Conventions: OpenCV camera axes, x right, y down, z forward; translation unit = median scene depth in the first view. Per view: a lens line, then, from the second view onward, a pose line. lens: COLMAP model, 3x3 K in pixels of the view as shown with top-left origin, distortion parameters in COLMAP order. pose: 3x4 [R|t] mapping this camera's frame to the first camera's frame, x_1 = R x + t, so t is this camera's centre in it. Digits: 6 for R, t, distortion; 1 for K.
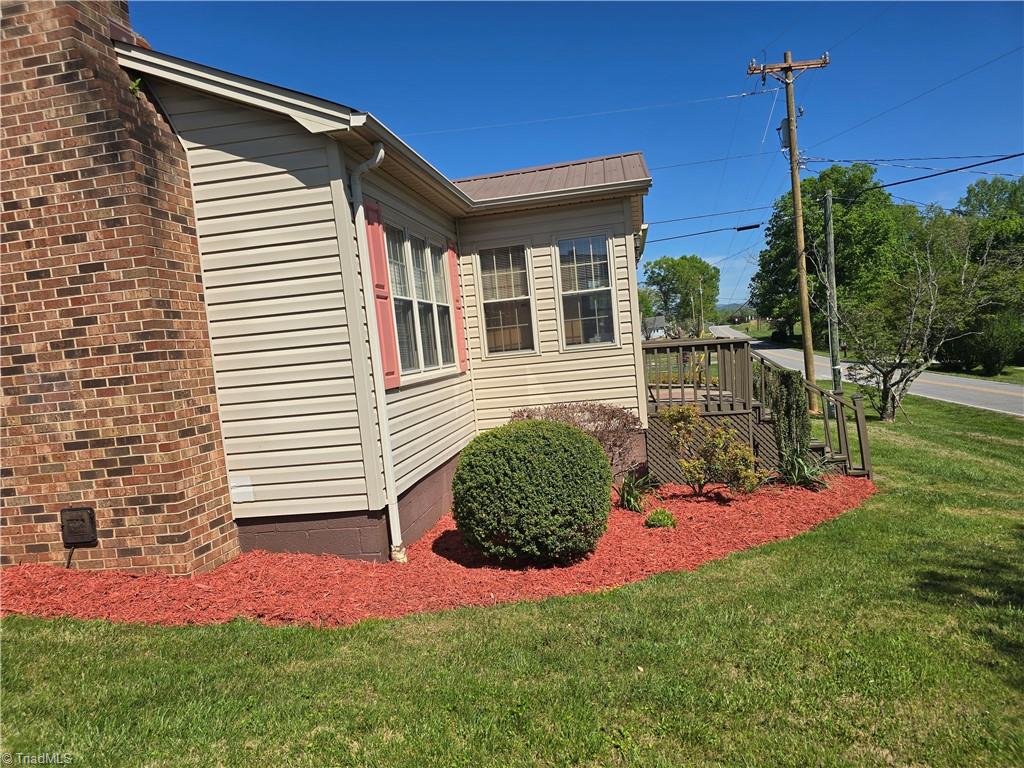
lens RADIAL K [[677.0, 0, 505.6], [0, 677.0, 394.7], [0, 0, 1]] dist [0.054353, -0.043882]
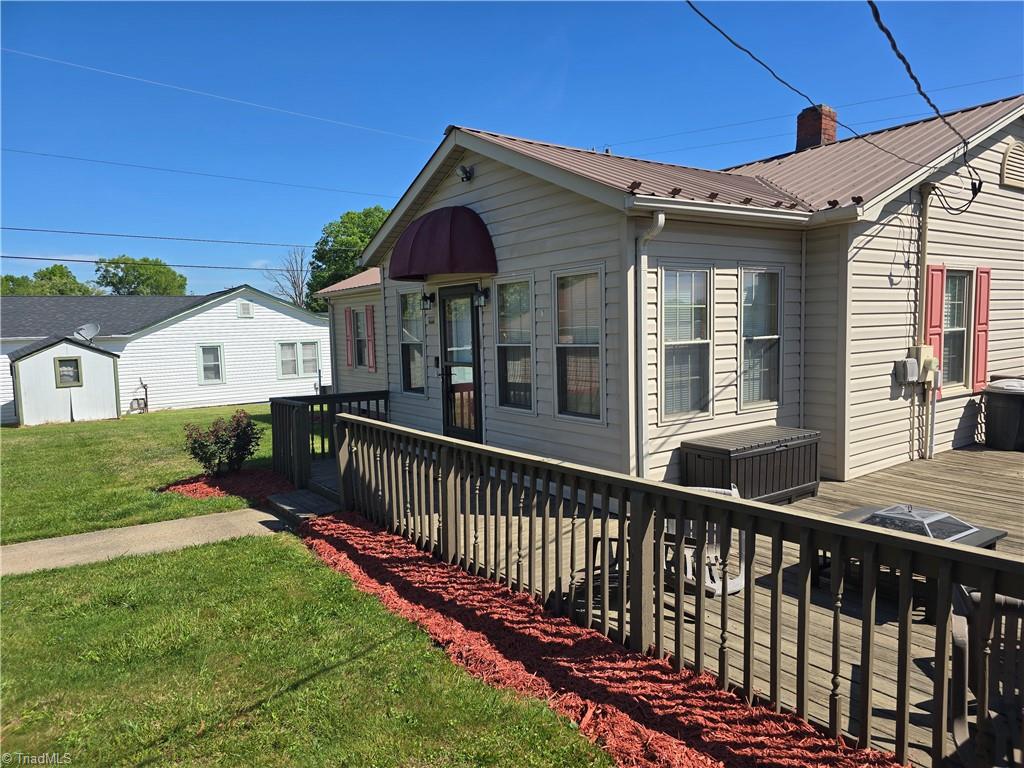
lens RADIAL K [[677.0, 0, 511.7], [0, 677.0, 381.9], [0, 0, 1]] dist [0.054353, -0.043882]
pose [[0.696858, 0.014882, 0.717055, -3.304813], [0.014702, 0.999278, -0.035028, 0.091151], [-0.717059, 0.034952, 0.696136, 0.860889]]
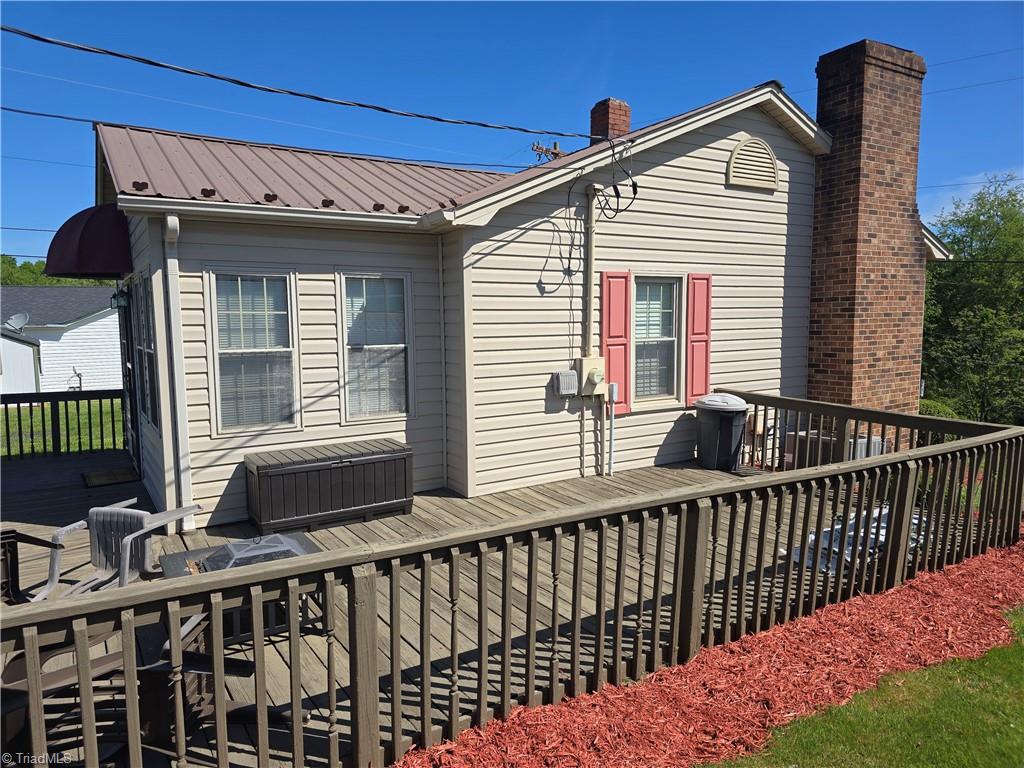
lens RADIAL K [[677.0, 0, 502.9], [0, 677.0, 385.1], [0, 0, 1]] dist [0.054353, -0.043882]
pose [[0.747287, 0.019829, 0.664206, -2.653395], [-0.008789, 0.999762, -0.019958, 0.059725], [-0.664444, 0.009077, 0.747283, 0.312619]]
